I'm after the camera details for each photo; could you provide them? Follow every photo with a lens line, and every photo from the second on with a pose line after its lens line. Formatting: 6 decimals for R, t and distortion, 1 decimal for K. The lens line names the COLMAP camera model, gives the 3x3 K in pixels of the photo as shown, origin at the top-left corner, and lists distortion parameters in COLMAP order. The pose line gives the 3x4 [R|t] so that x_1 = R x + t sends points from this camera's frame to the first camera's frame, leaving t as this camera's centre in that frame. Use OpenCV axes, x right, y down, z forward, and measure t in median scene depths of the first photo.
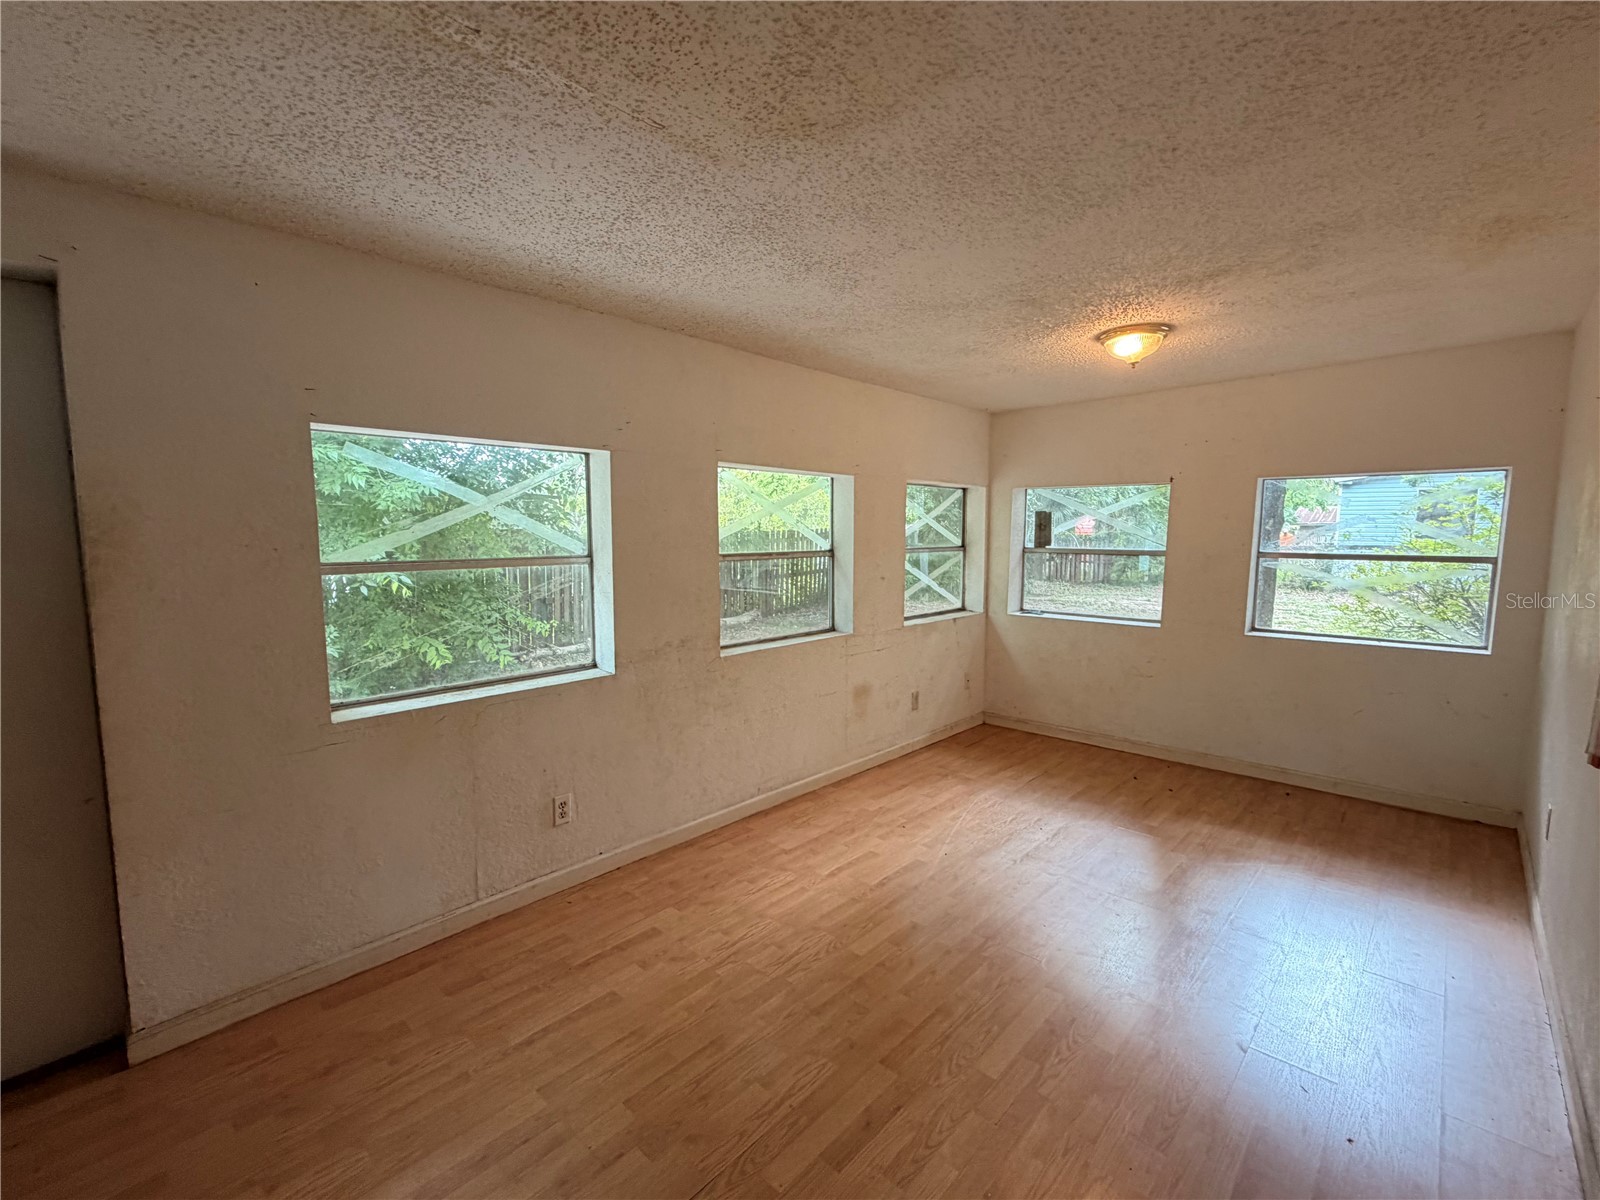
lens RADIAL K [[706.6, 0, 801.2], [0, 706.6, 600.1], [0, 0, 1]] dist [0.006512, 0.000533]
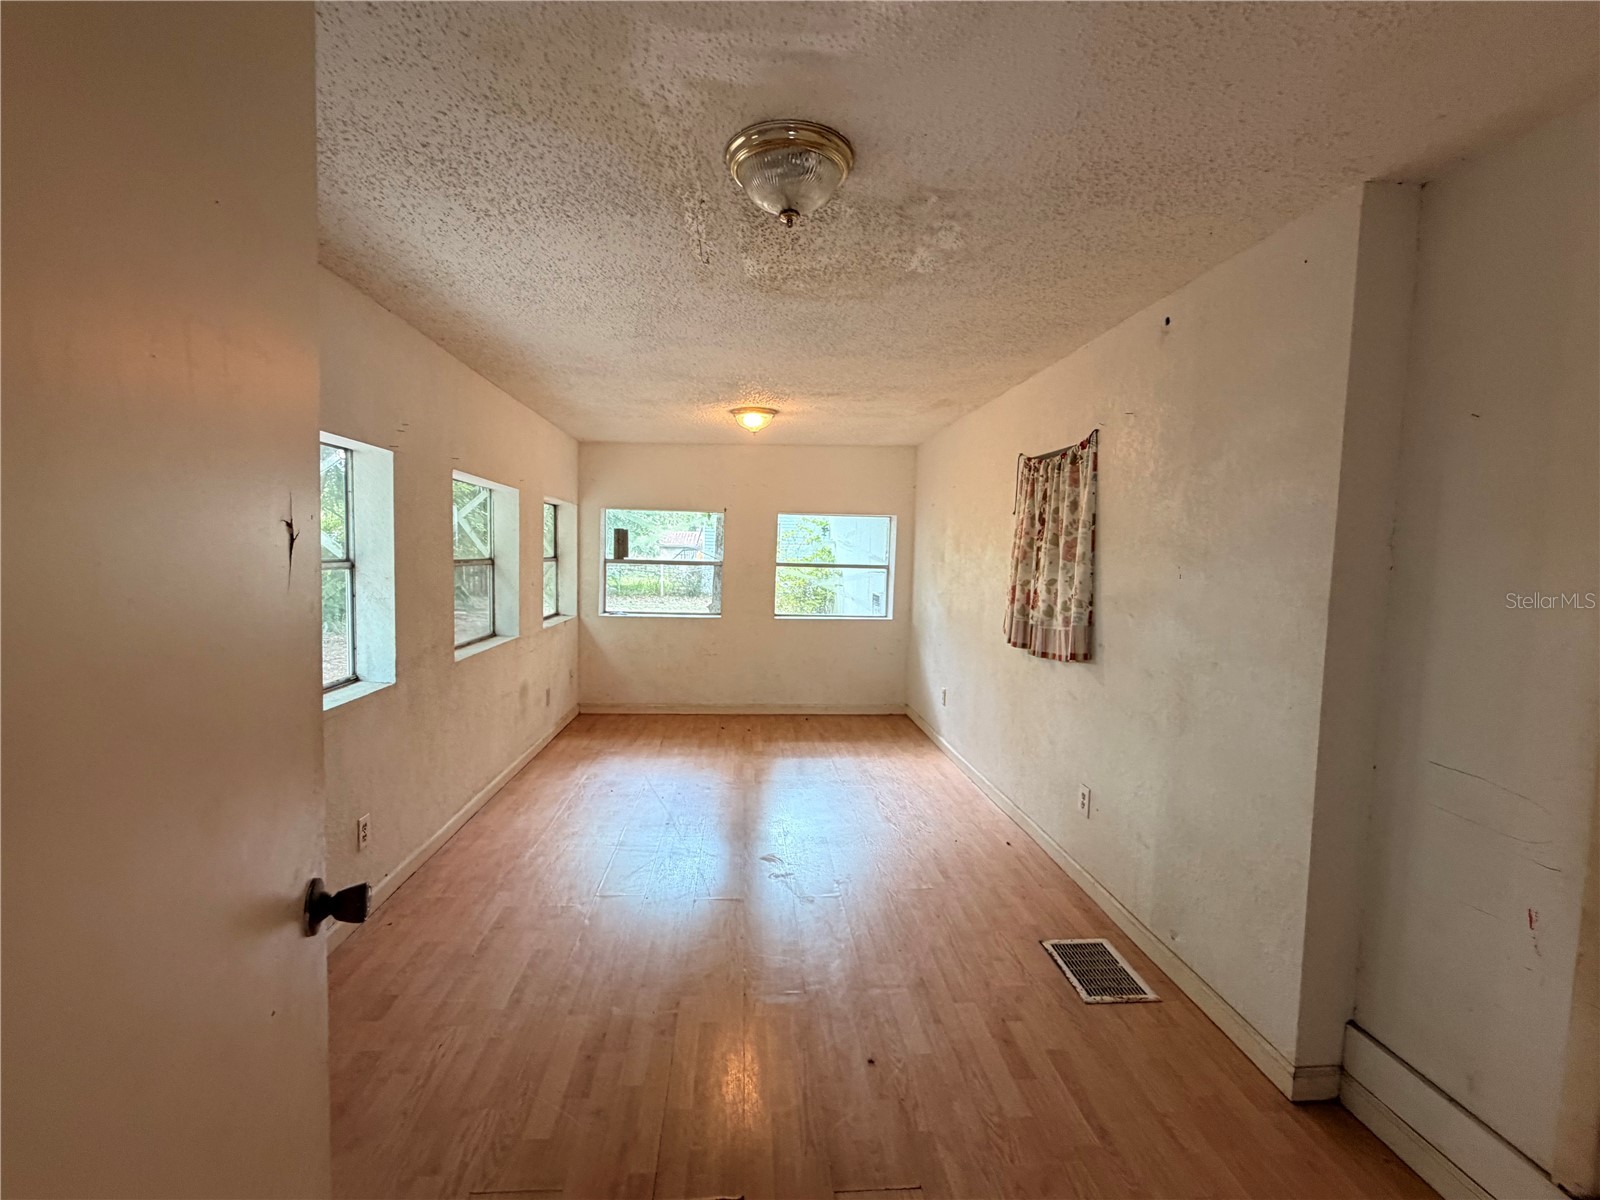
lens RADIAL K [[706.6, 0, 788.4], [0, 706.6, 602.9], [0, 0, 1]] dist [0.006512, 0.000533]
pose [[0.687639, -0.036670, 0.725126, -0.421029], [0.050625, 0.998715, 0.002498, 0.014345], [-0.724286, 0.034992, 0.688611, -0.037114]]
